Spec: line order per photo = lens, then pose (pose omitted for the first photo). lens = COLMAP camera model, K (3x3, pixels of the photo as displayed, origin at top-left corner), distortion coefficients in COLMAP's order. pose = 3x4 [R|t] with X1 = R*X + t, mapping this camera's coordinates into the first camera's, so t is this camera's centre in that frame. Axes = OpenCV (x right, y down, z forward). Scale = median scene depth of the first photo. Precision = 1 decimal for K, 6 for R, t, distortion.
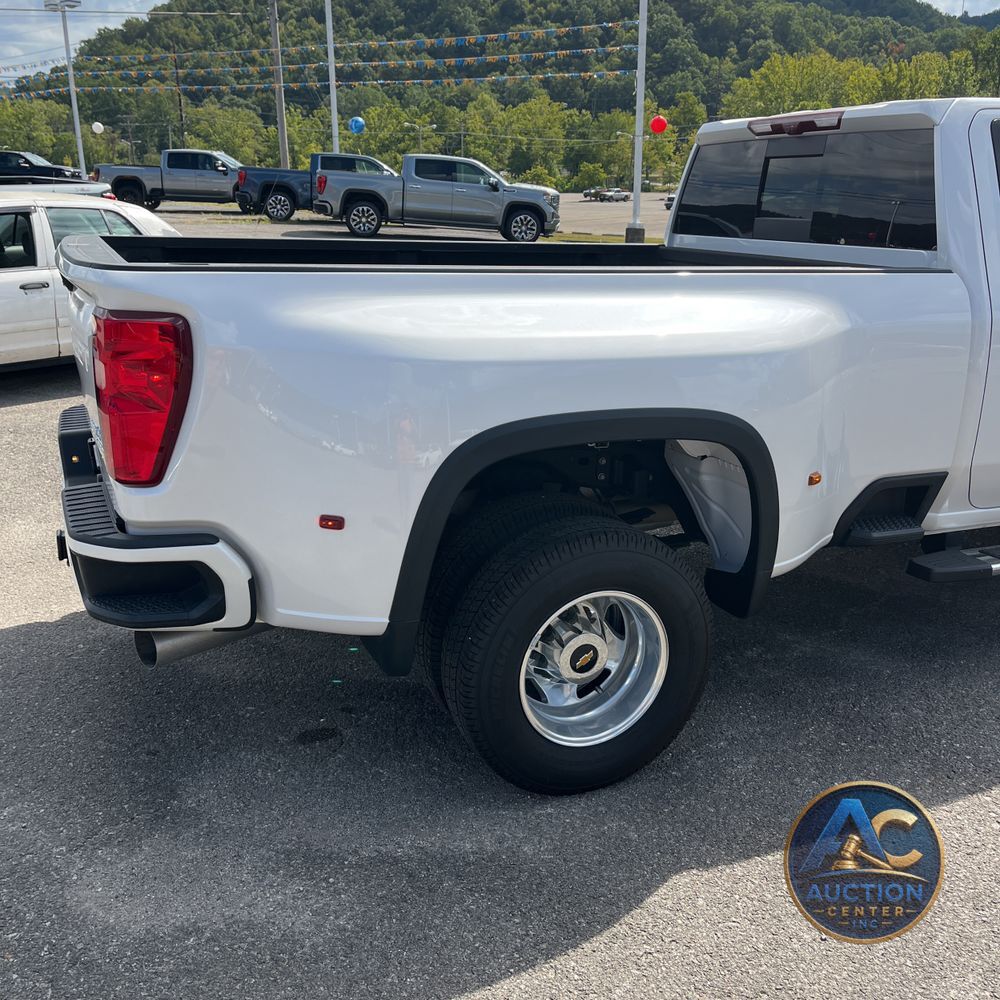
lens RADIAL K [[1010.7, 0, 511.4], [0, 1010.7, 492.9], [0, 0, 1]] dist [0.017907, 0.000000]
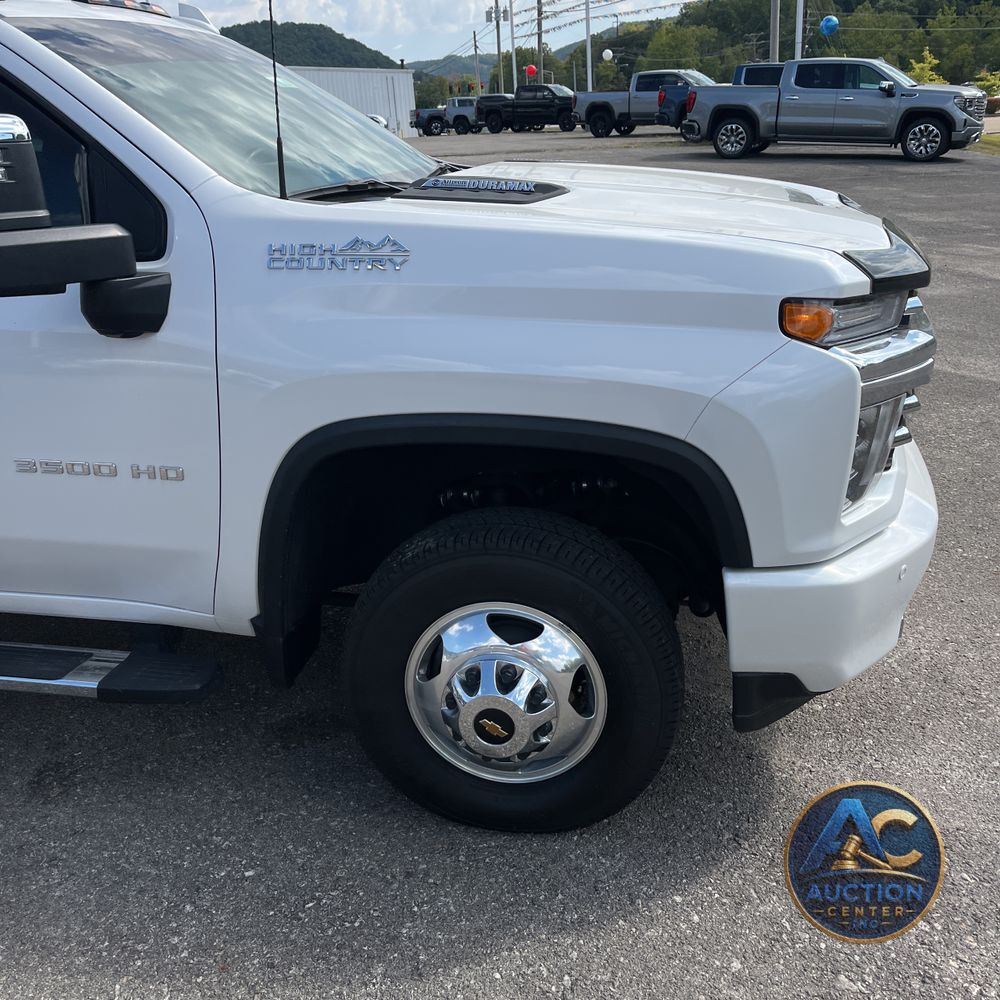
lens RADIAL K [[1010.7, 0, 480.1], [0, 1010.7, 489.3], [0, 0, 1]] dist [0.017907, 0.000000]
pose [[0.813241, 0.155699, -0.560711, 0.225062], [-0.115847, 0.987572, 0.106209, -0.030198], [0.570279, -0.021417, 0.821172, 0.118548]]
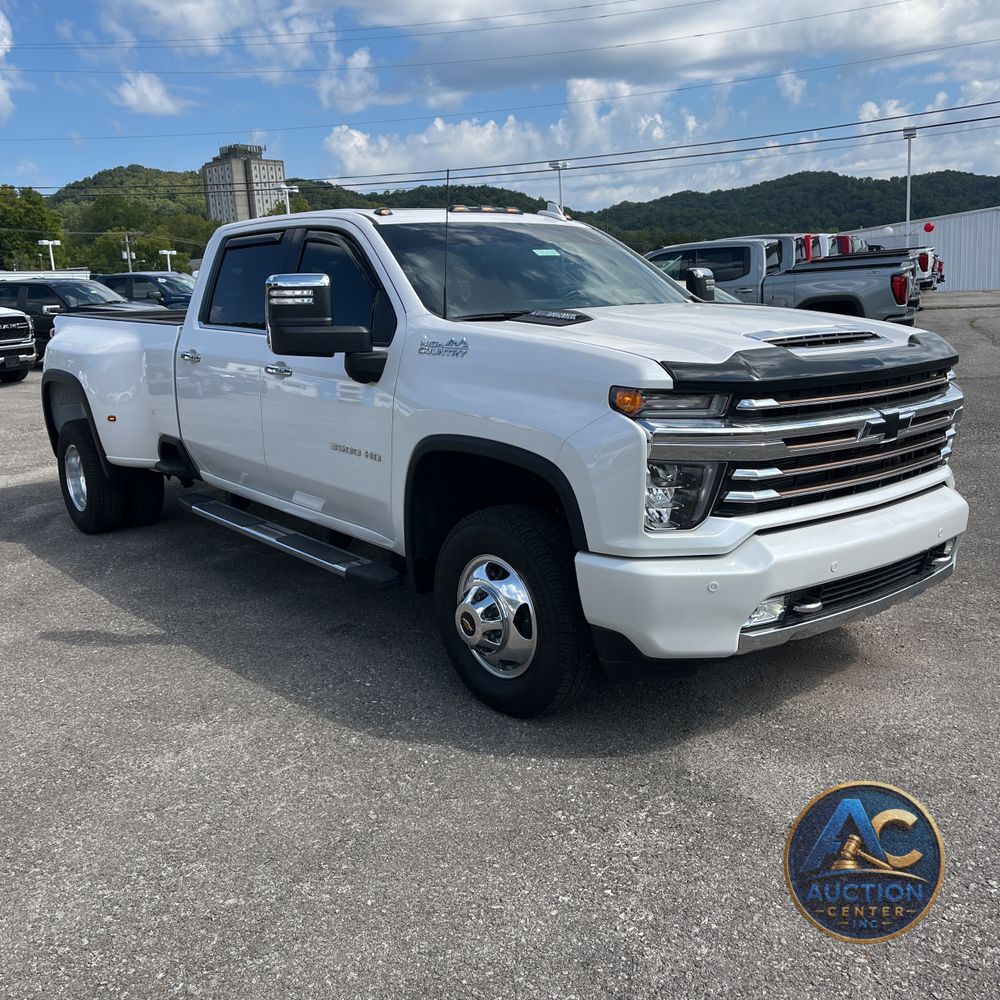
lens RADIAL K [[1010.7, 0, 492.6], [0, 1010.7, 494.0], [0, 0, 1]] dist [0.017907, 0.000000]
pose [[0.245981, 0.174855, -0.953373, 0.322431], [-0.245214, 0.962823, 0.113320, -0.037034], [0.937744, 0.205906, 0.279713, 0.149960]]
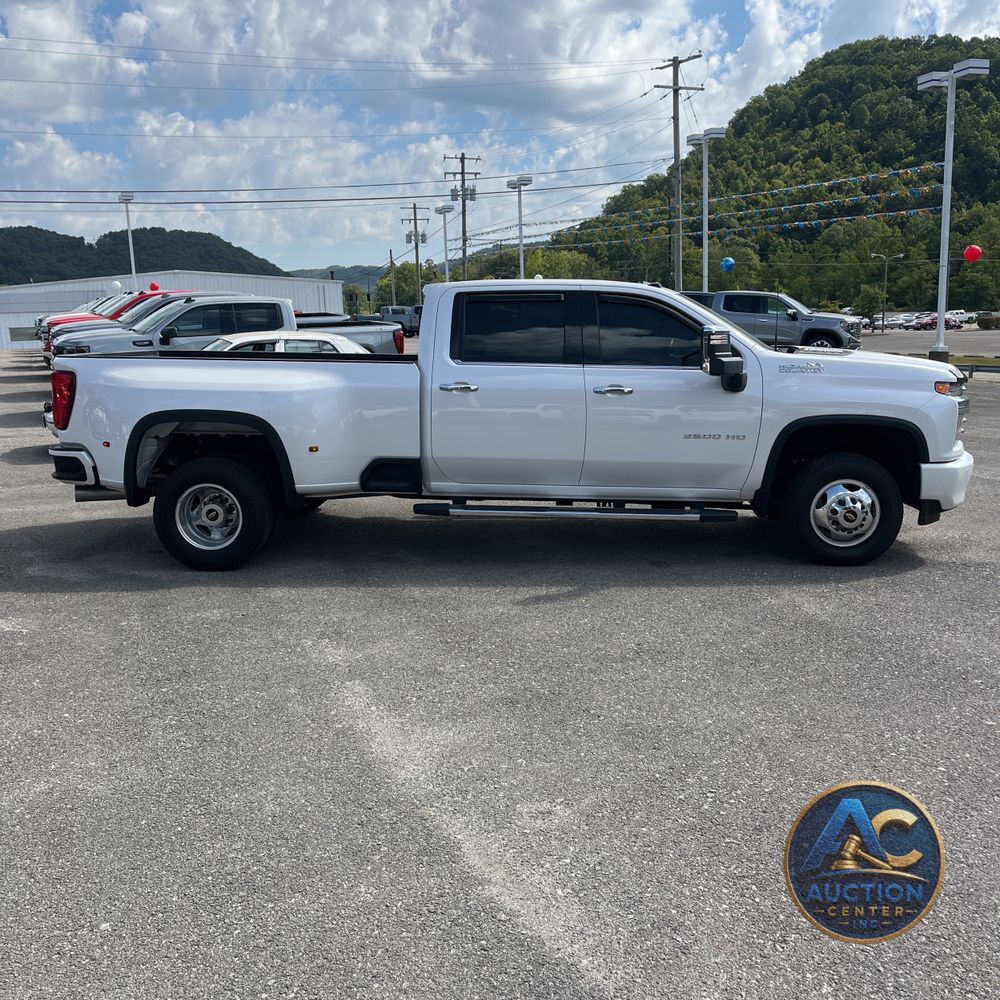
lens RADIAL K [[1010.7, 0, 488.7], [0, 1010.7, 493.5], [0, 0, 1]] dist [0.017907, 0.000000]
pose [[0.879705, 0.058481, -0.471911, 0.222683], [-0.115793, 0.988881, -0.093308, 0.032320], [0.461207, 0.136728, 0.876695, -0.102583]]
